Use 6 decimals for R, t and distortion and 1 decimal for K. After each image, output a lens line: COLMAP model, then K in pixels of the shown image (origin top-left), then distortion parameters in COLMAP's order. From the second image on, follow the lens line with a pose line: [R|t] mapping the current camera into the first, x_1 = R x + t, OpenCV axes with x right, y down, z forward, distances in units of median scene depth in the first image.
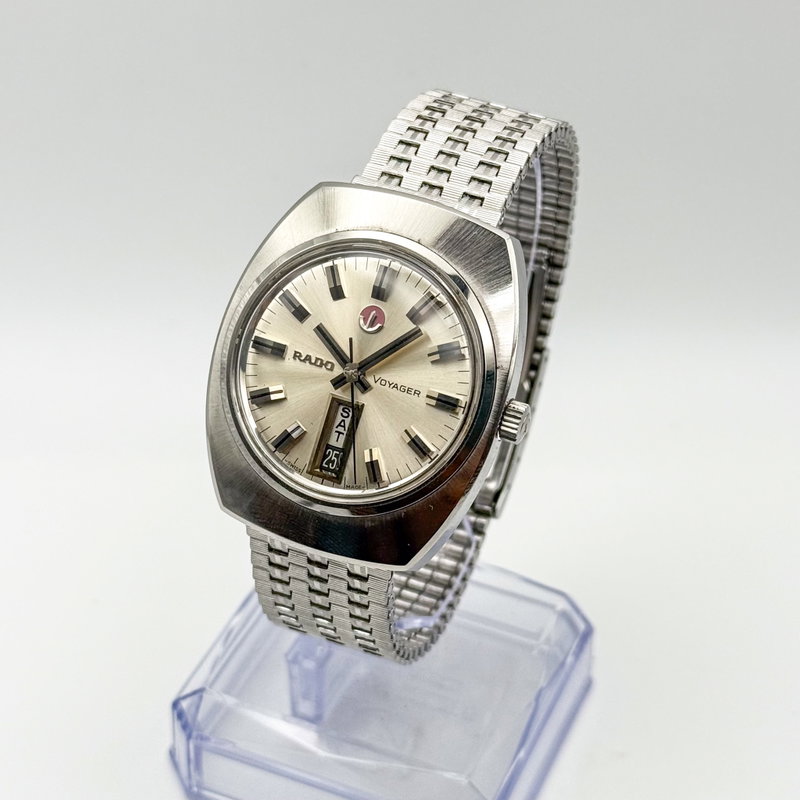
lens RADIAL K [[2071.8, 0, 398.1], [0, 2071.8, 418.6], [0, 0, 1]] dist [0.202467, -0.221098]
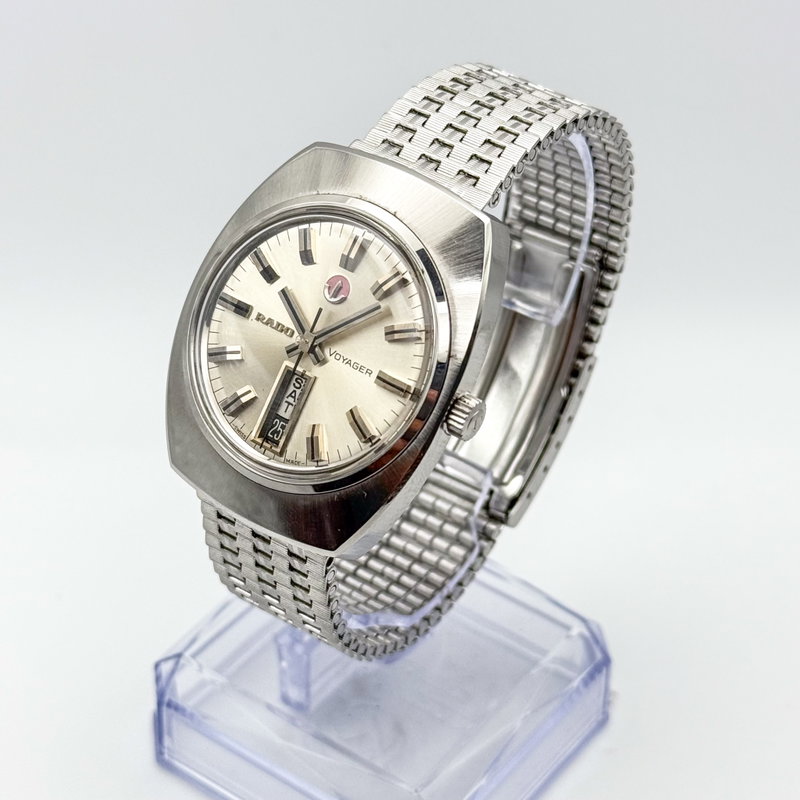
lens RADIAL K [[2071.8, 0, 398.1], [0, 2071.8, 418.6], [0, 0, 1]] dist [0.202467, -0.221098]
pose [[0.969109, 0.139690, -0.203258, 0.210441], [-0.141350, 0.989939, 0.006401, 0.000593], [0.202107, 0.022527, 0.979104, 0.075143]]
